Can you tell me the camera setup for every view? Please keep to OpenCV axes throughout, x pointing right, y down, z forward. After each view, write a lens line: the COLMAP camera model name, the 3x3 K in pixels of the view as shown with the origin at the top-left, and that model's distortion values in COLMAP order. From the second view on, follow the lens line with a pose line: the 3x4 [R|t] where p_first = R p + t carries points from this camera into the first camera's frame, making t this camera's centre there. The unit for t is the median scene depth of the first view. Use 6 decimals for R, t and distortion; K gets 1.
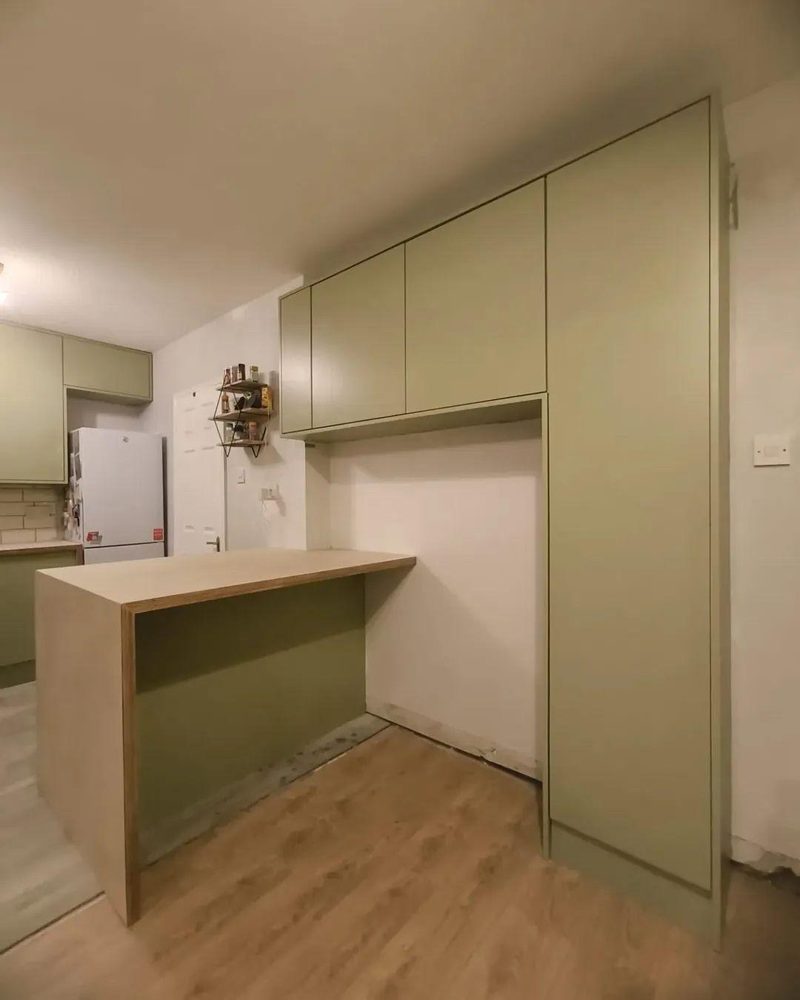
lens RADIAL K [[465.9, 0, 400.0], [0, 465.9, 500.0], [0, 0, 1]] dist [0.002709, 0.001330]
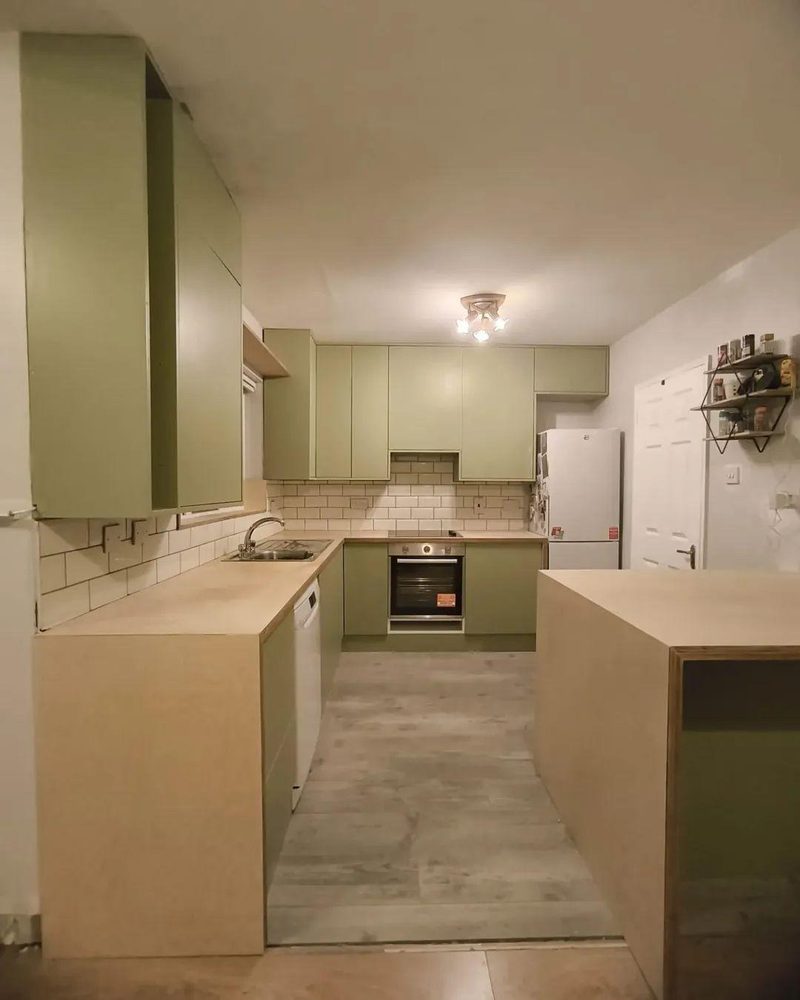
lens RADIAL K [[465.9, 0, 400.0], [0, 465.9, 500.0], [0, 0, 1]] dist [0.002709, 0.001330]
pose [[0.671028, 0.036583, -0.740529, -0.114448], [-0.015568, 0.999257, 0.035258, -0.025603], [0.741269, -0.012130, 0.671099, 0.023483]]
